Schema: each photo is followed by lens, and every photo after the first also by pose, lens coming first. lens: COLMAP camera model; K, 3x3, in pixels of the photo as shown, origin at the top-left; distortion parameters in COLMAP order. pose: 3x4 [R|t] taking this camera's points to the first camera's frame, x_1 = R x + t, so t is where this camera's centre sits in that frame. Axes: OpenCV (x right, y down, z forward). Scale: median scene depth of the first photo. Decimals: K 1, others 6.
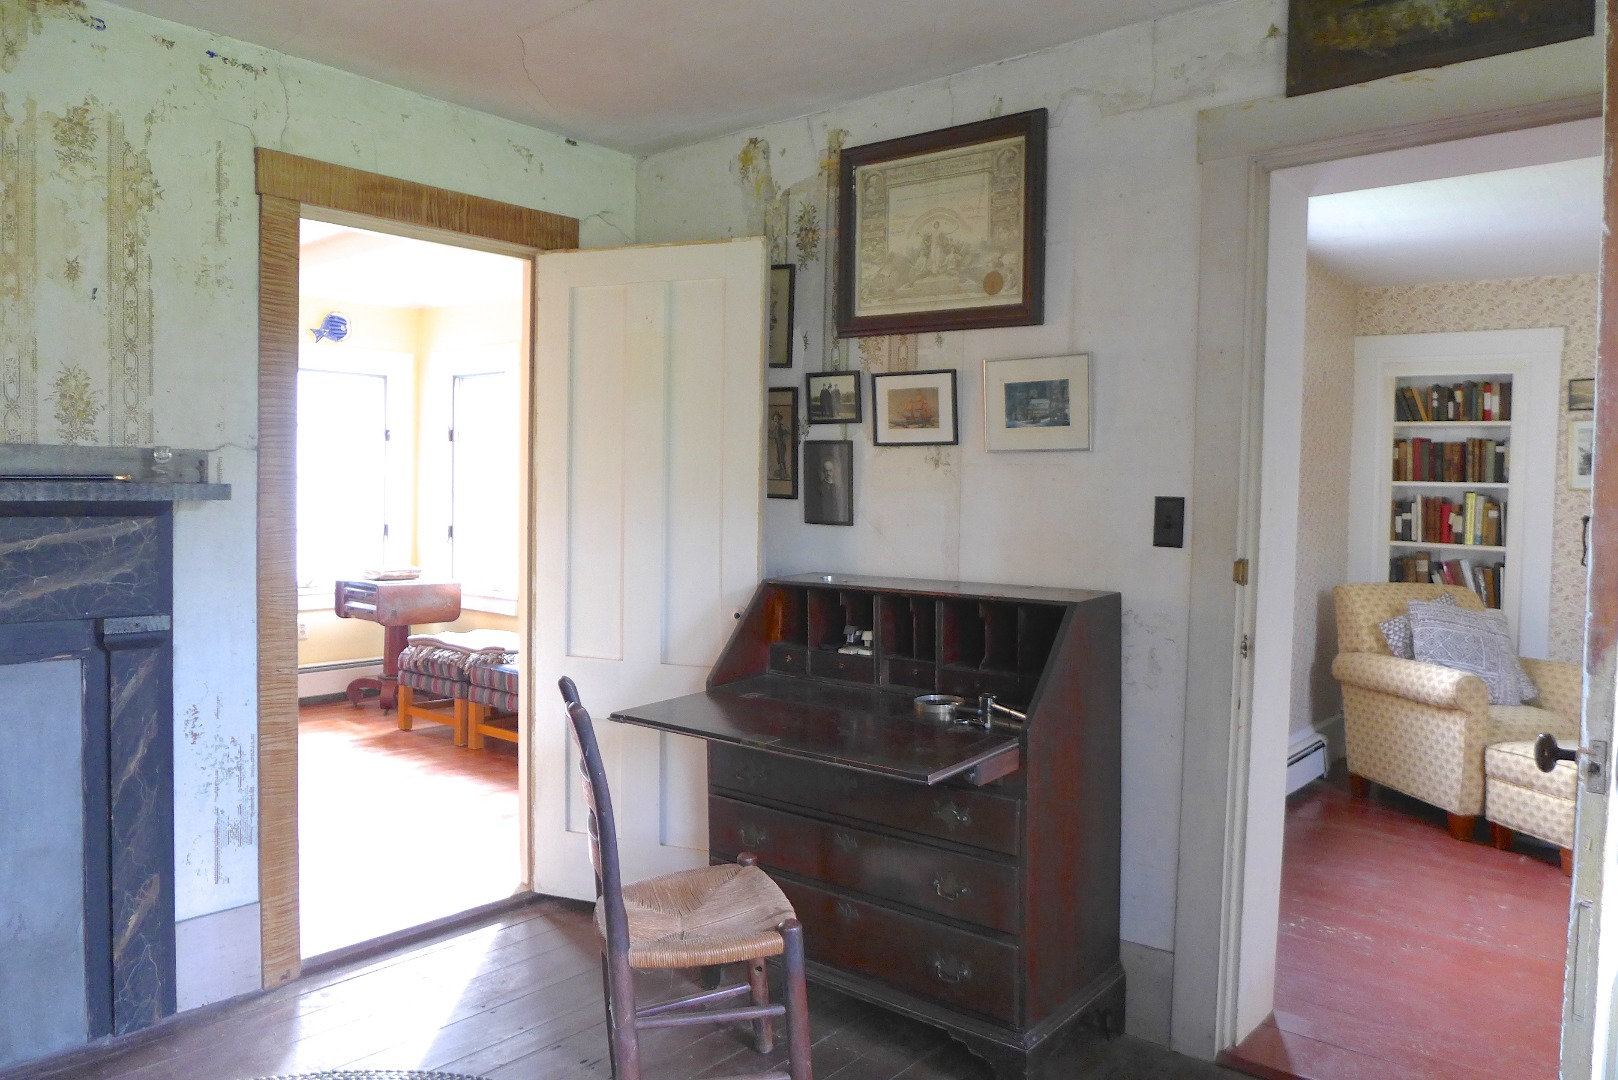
lens RADIAL K [[1123.8, 0, 807.3], [0, 1123.8, 531.7], [0, 0, 1]] dist [-0.041153, 0.009557]
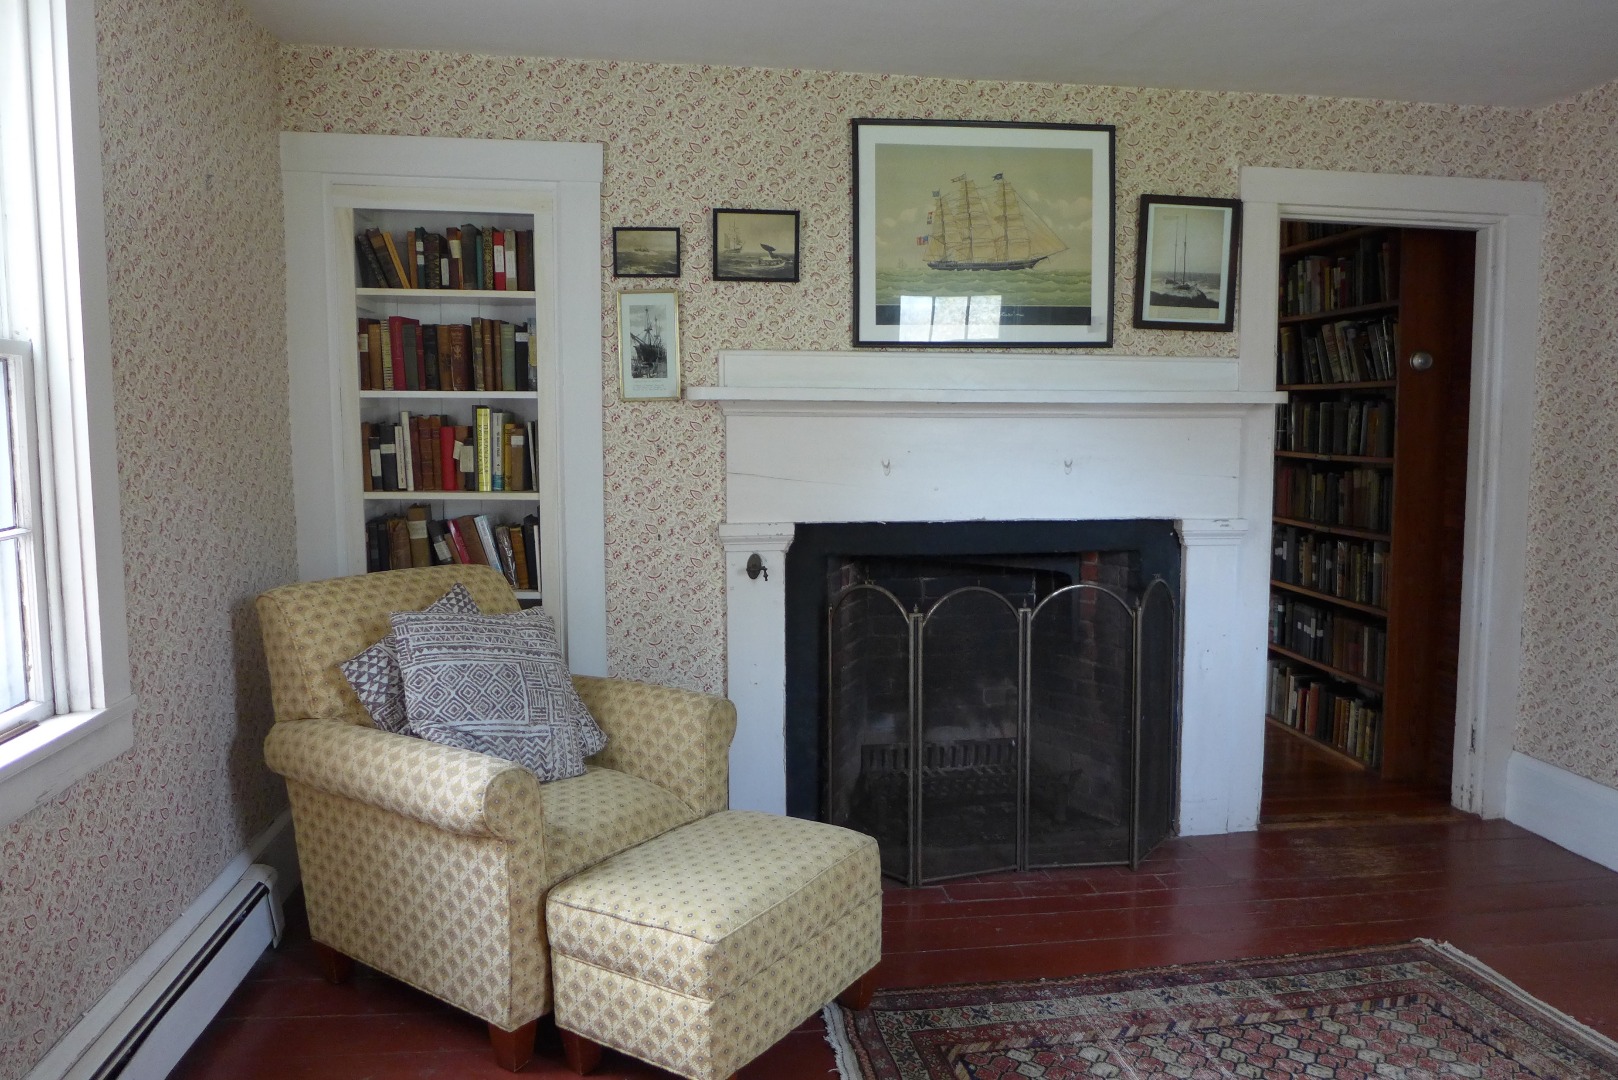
lens RADIAL K [[1123.8, 0, 807.3], [0, 1123.8, 531.7], [0, 0, 1]] dist [-0.041153, 0.009557]
pose [[0.679987, -0.095845, 0.726933, 0.318760], [0.038505, 0.994719, 0.095135, -0.022665], [-0.732212, -0.036700, 0.680087, 0.537504]]
